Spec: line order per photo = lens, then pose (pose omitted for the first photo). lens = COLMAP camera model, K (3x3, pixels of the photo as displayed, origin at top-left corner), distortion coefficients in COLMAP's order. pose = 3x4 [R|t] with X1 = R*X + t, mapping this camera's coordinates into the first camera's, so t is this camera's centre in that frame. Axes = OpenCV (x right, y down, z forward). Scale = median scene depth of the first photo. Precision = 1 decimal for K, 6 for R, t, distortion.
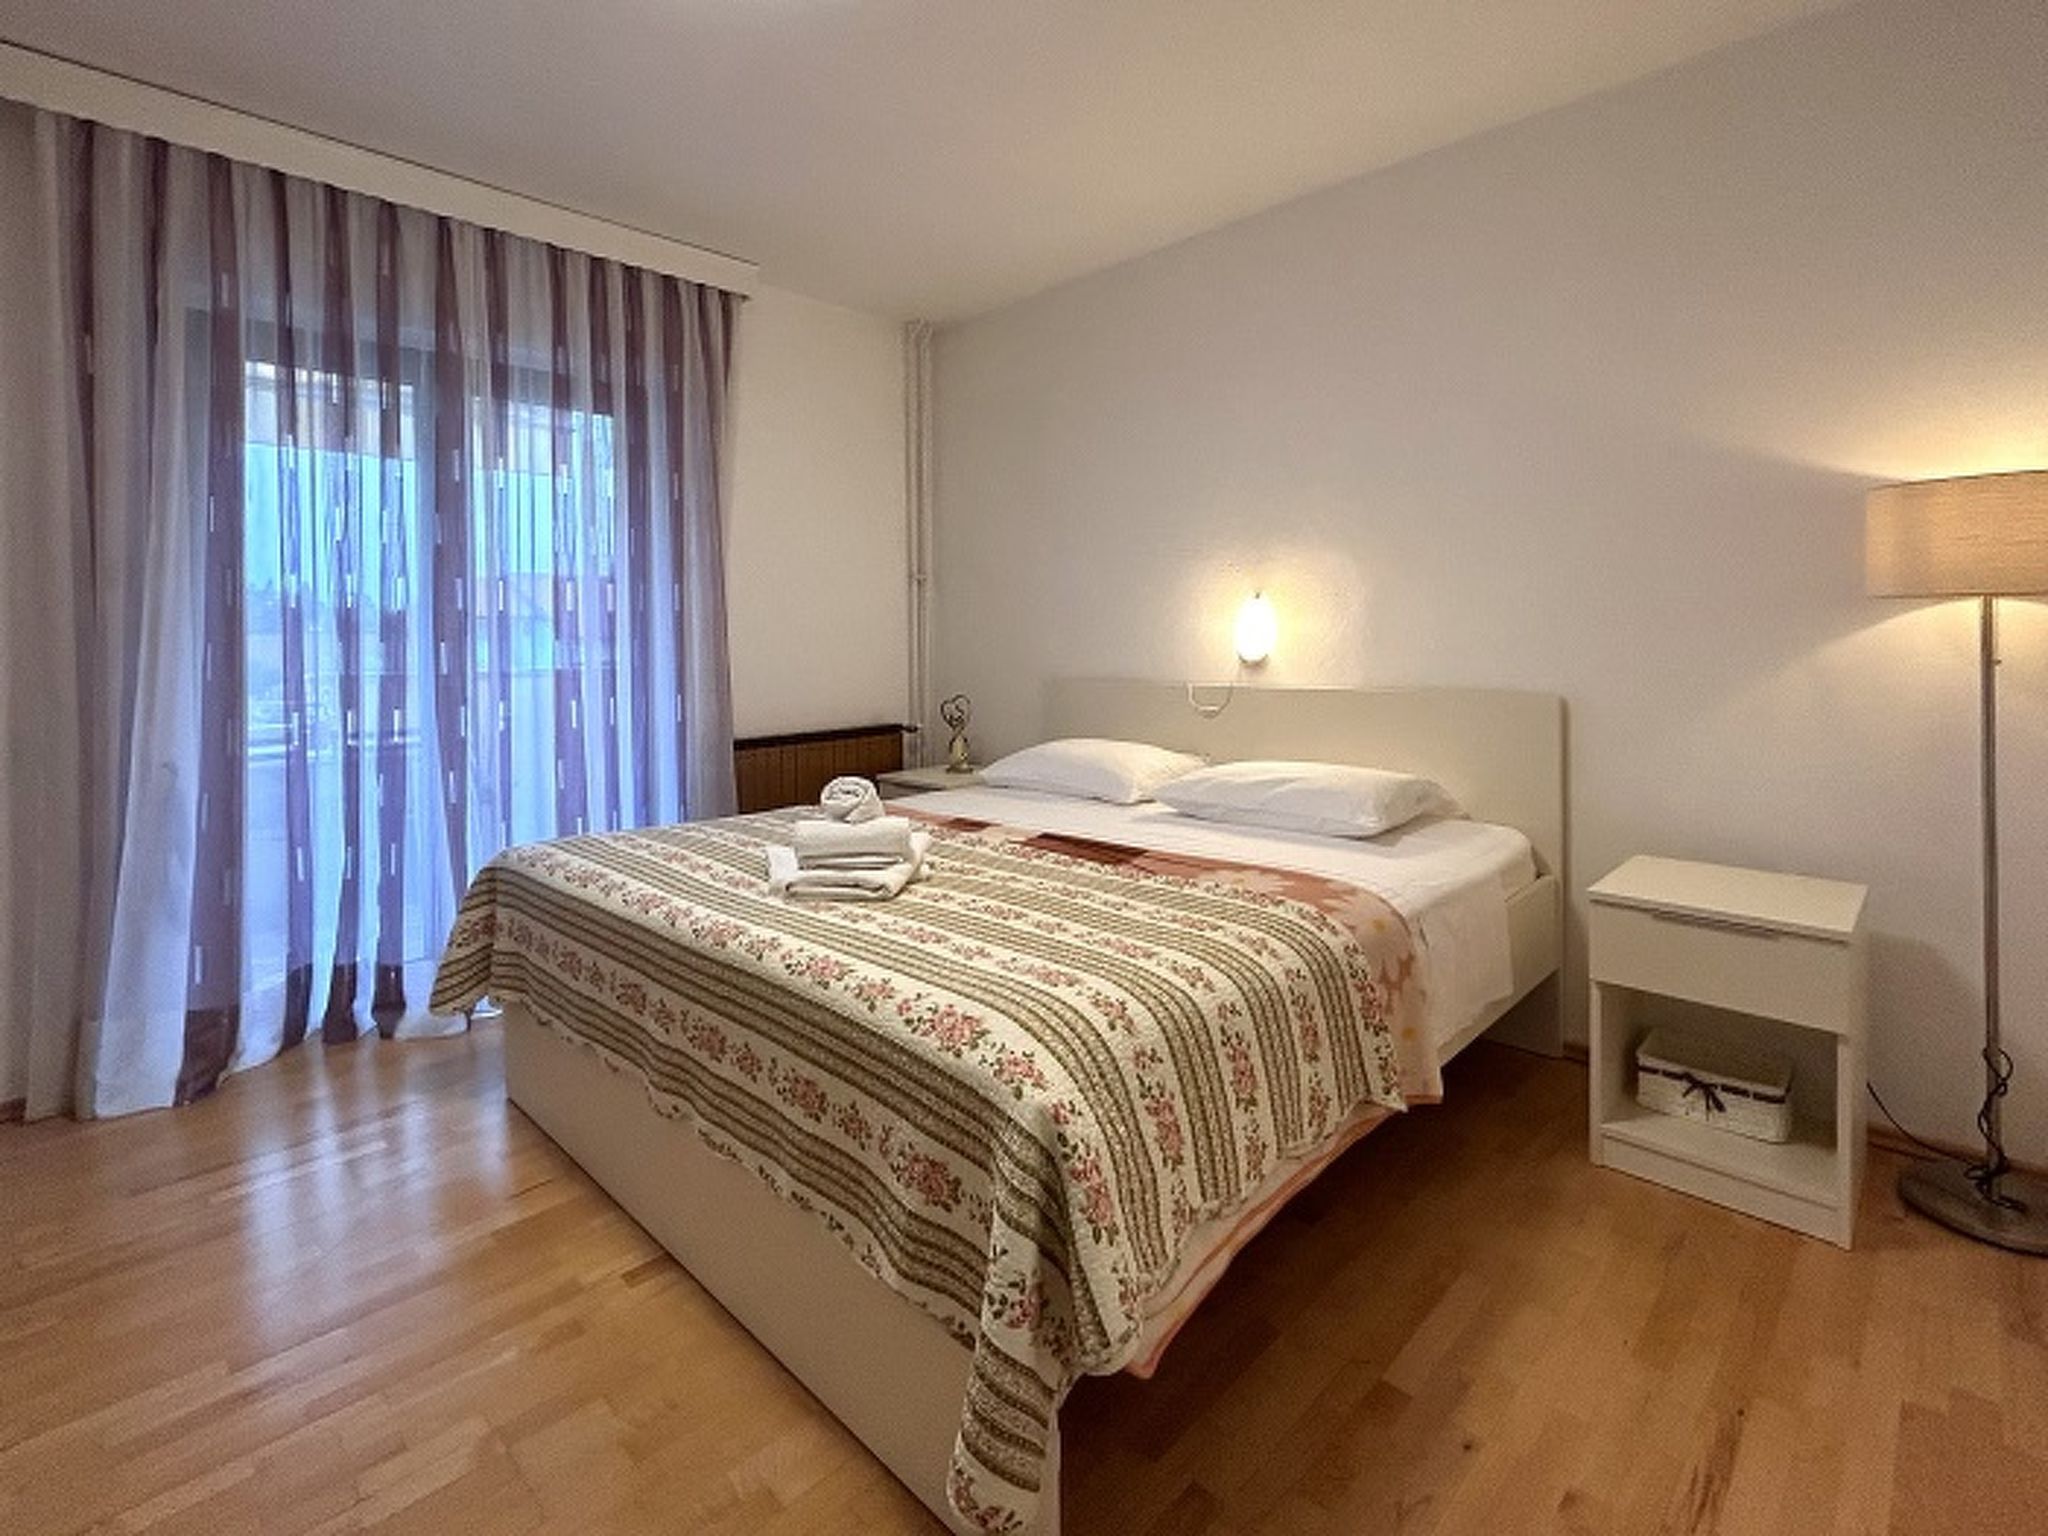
lens RADIAL K [[927.0, 0, 1031.5], [0, 927.0, 640.4], [0, 0, 1]] dist [-0.002687, 0.000204]
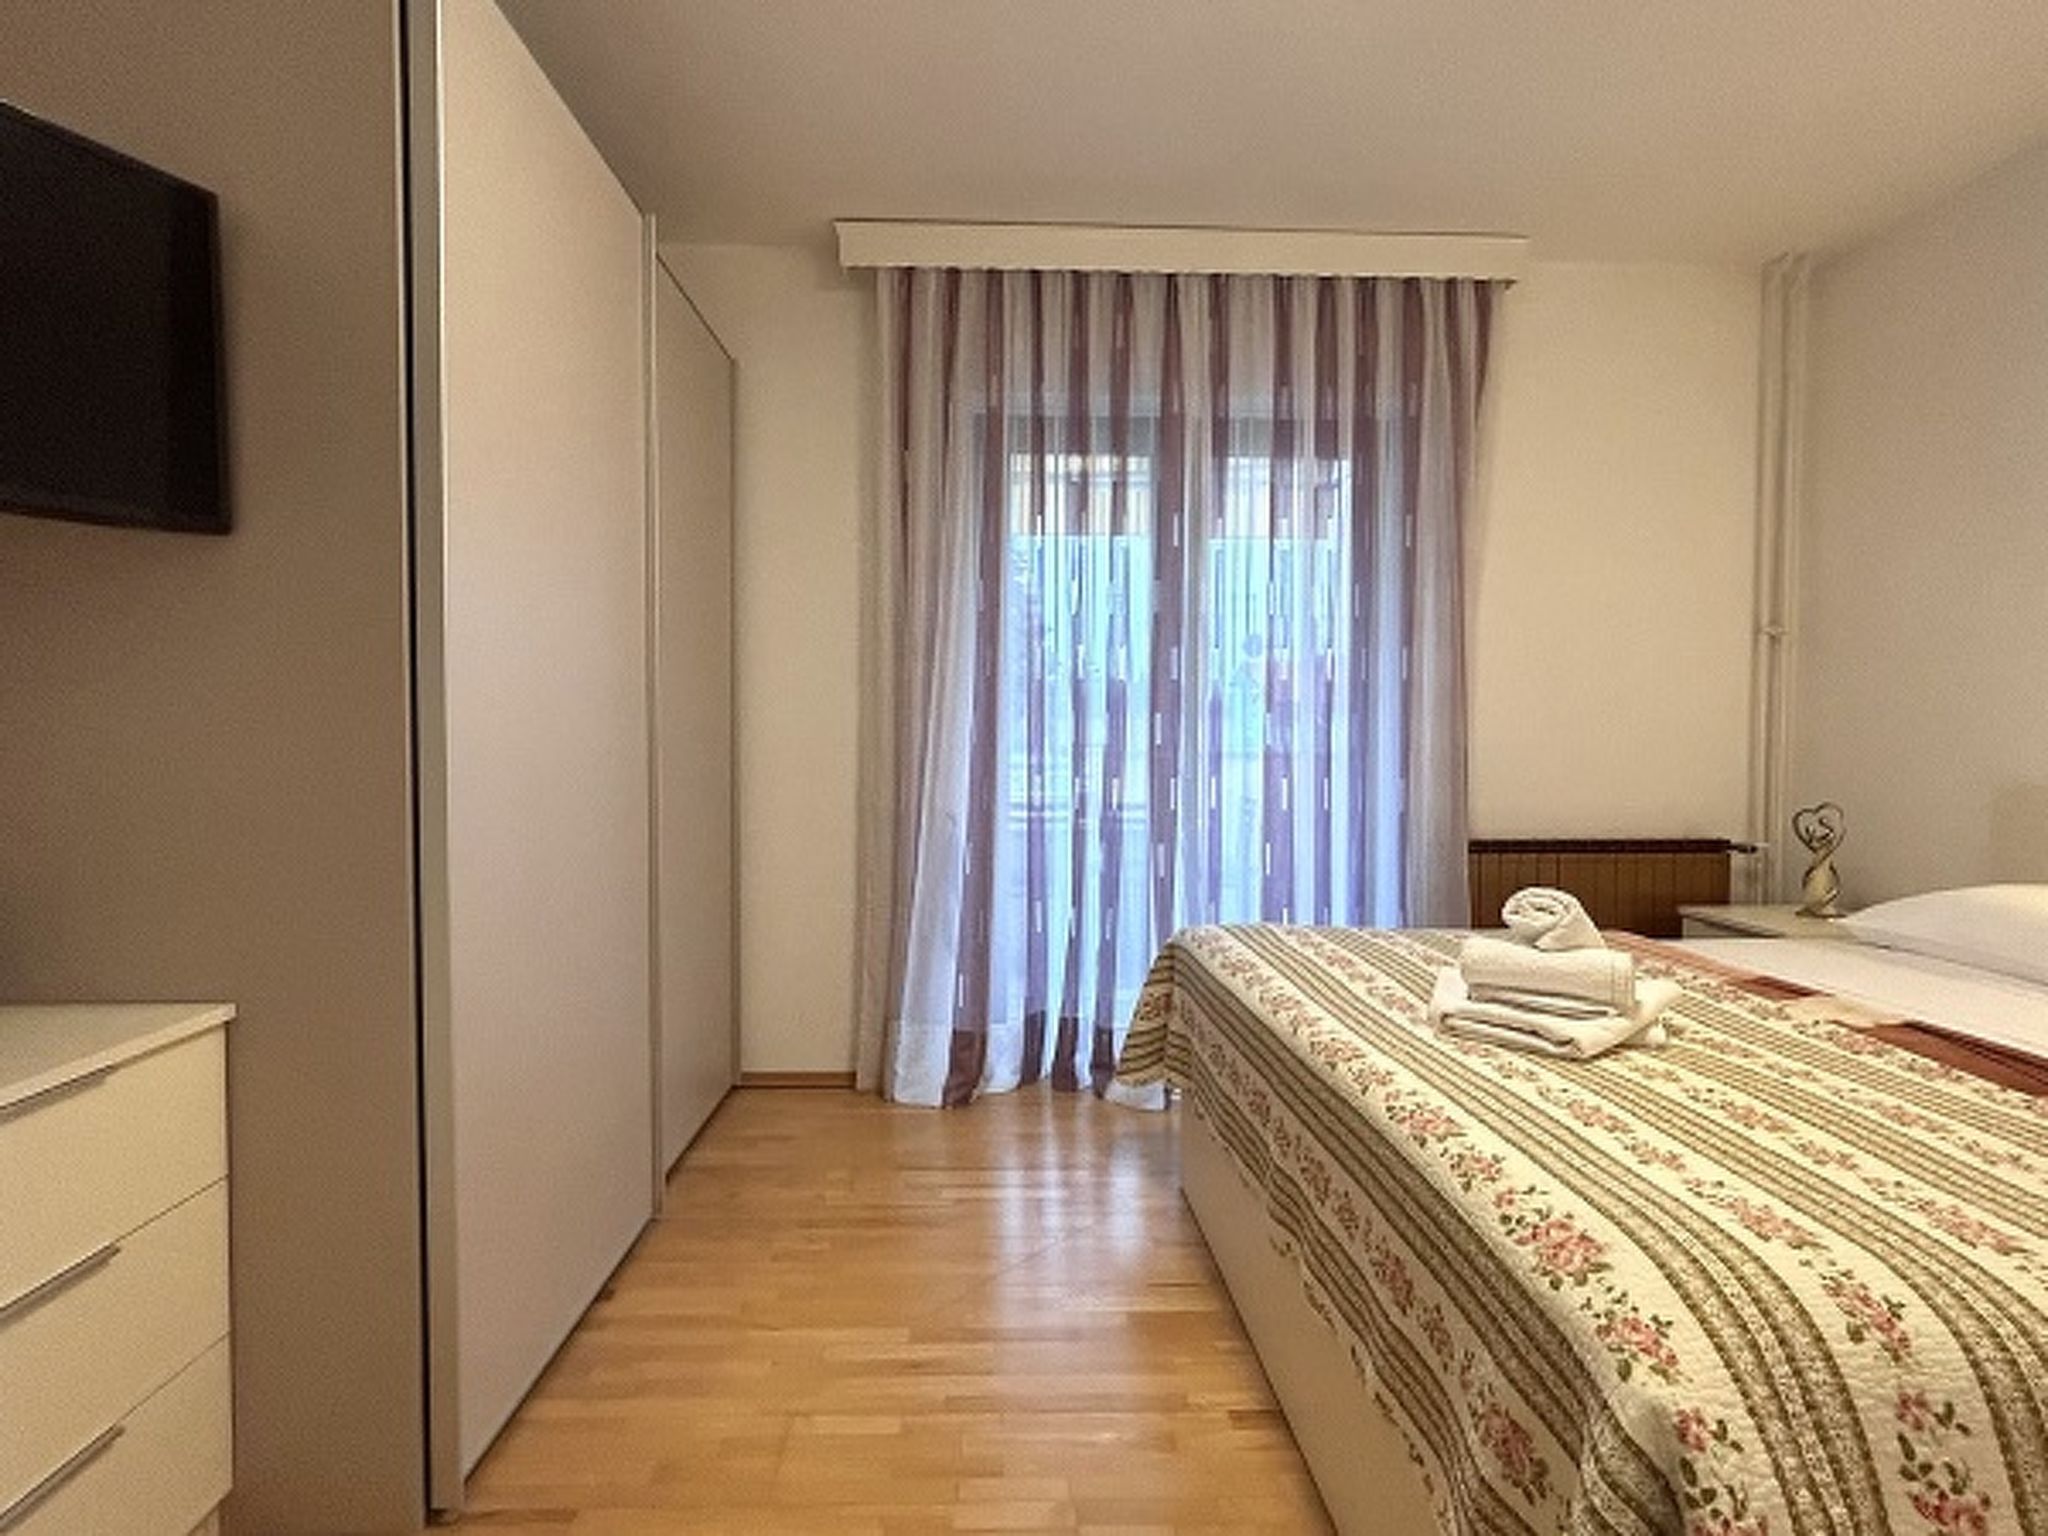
lens RADIAL K [[1102.6, 0, 1077.0], [0, 1102.6, 764.7], [0, 0, 1]] dist [-0.000687, 0.001136]
pose [[0.738307, 0.033109, -0.673652, 0.118978], [-0.014370, 0.999340, 0.033368, 0.025166], [0.674312, -0.014956, 0.738295, 0.101725]]
